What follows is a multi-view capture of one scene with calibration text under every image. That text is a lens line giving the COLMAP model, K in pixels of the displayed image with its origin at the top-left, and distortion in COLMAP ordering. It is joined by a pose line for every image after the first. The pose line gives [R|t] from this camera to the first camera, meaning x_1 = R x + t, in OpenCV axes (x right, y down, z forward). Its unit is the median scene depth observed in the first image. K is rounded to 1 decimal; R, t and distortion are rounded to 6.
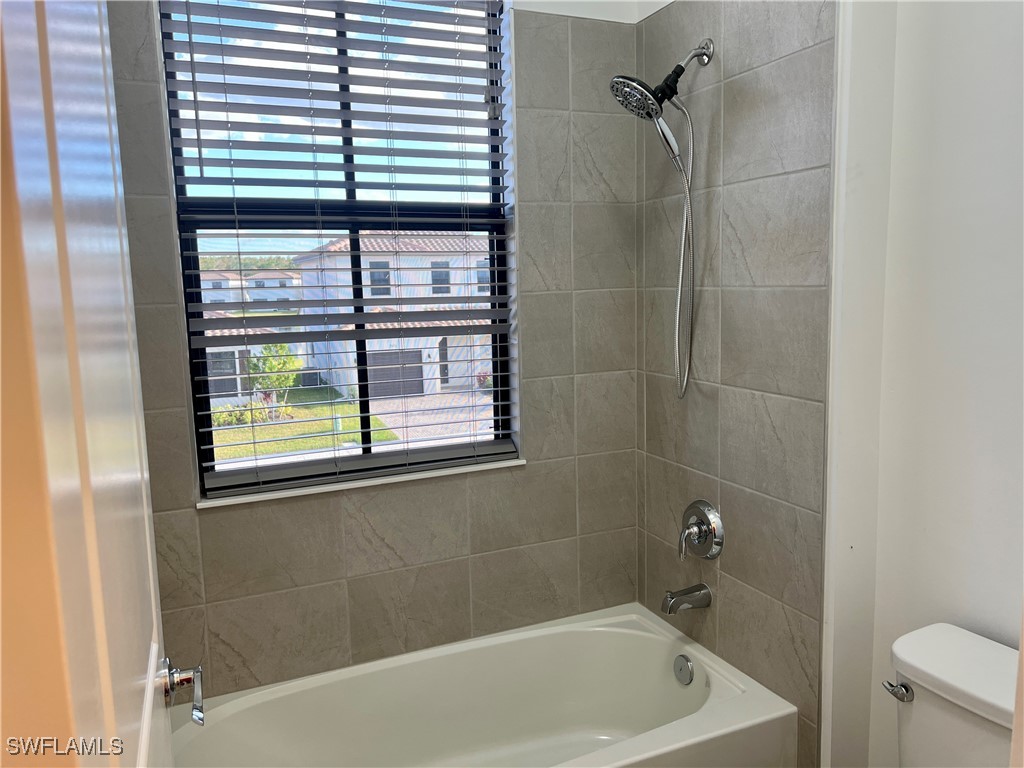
lens RADIAL K [[764.6, 0, 513.8], [0, 764.6, 394.5], [0, 0, 1]] dist [0.073365, 0.000232]
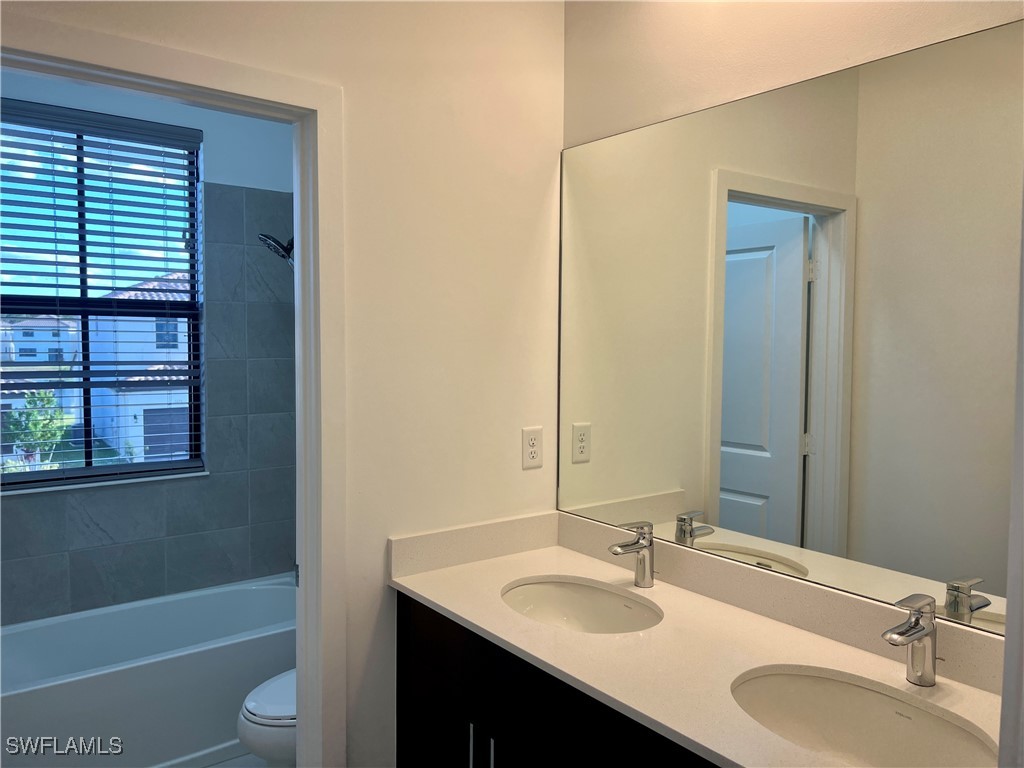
lens RADIAL K [[765.9, 0, 512.0], [0, 765.9, 384.0], [0, 0, 1]] dist [0.001107, 0.005751]
pose [[0.969390, 0.018803, 0.244807, 0.220547], [0.003727, 0.995821, -0.091246, 0.055244], [-0.245499, 0.089365, 0.965269, -0.596473]]
